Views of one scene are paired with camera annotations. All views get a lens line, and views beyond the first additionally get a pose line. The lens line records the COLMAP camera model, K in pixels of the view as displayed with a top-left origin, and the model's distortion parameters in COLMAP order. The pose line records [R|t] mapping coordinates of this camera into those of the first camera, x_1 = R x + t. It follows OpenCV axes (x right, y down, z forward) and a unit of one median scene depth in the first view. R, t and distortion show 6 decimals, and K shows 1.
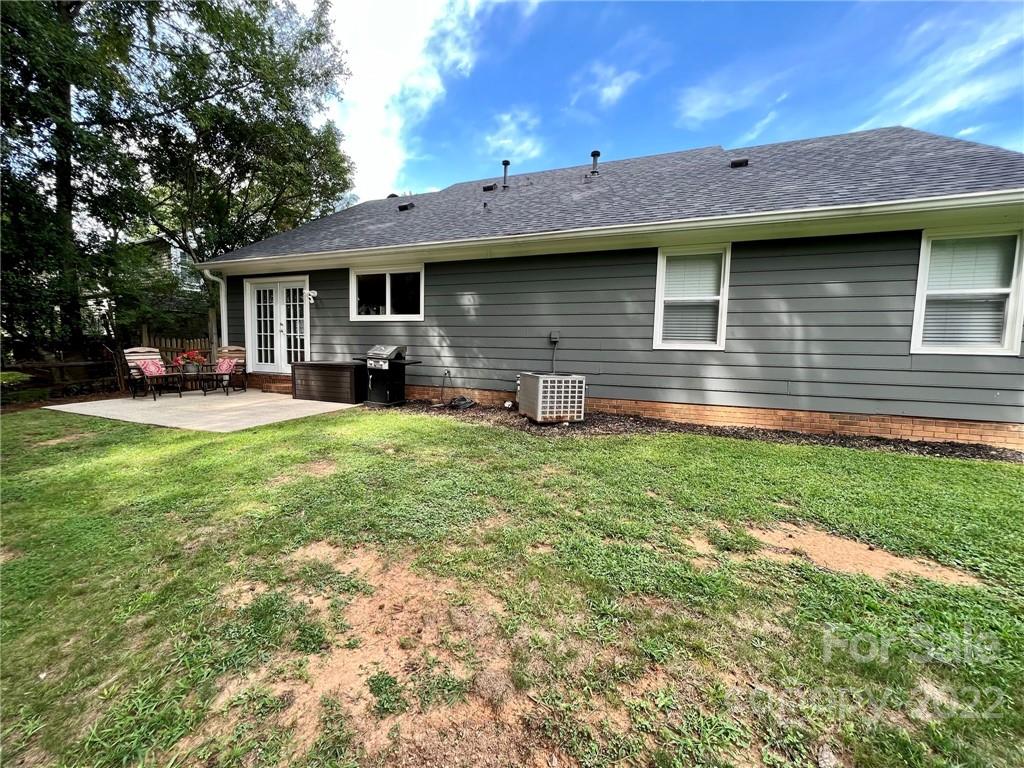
lens RADIAL K [[409.9, 0, 513.6], [0, 409.9, 380.9], [0, 0, 1]] dist [0.001316, 0.000008]
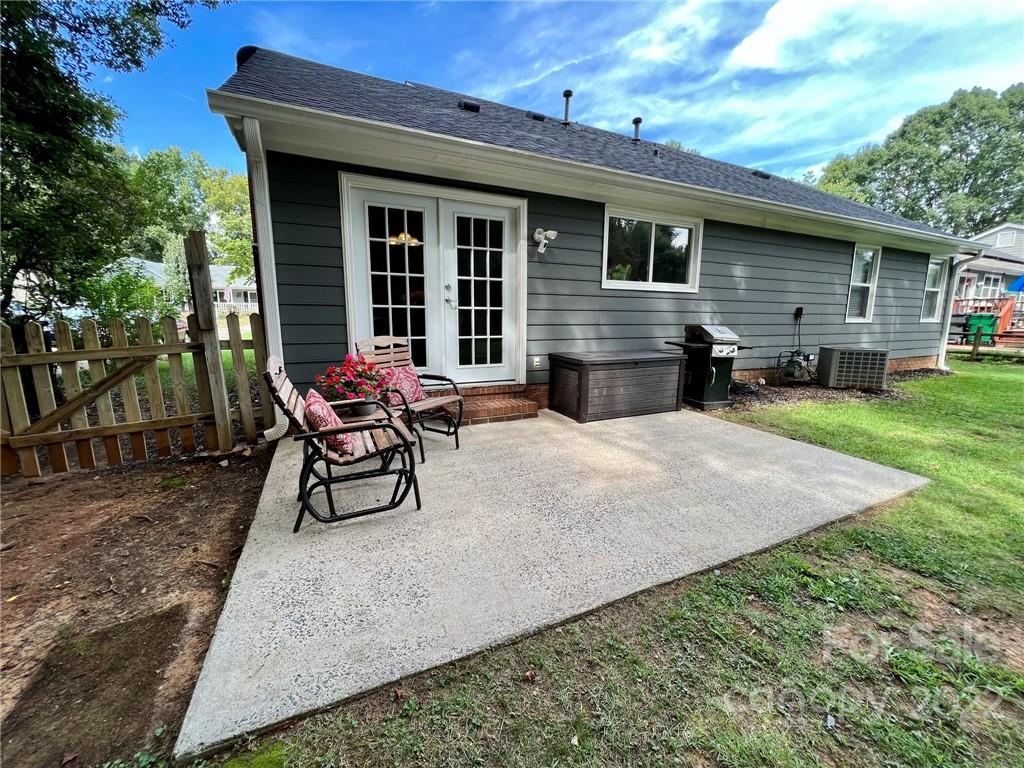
lens RADIAL K [[409.6, 0, 515.4], [0, 409.6, 386.9], [0, 0, 1]] dist [-0.002585, -0.000214]
pose [[0.679566, -0.141462, 0.719846, -0.968243], [0.064461, 0.988951, 0.133491, -0.085845], [-0.730777, -0.044314, 0.681176, 0.642083]]
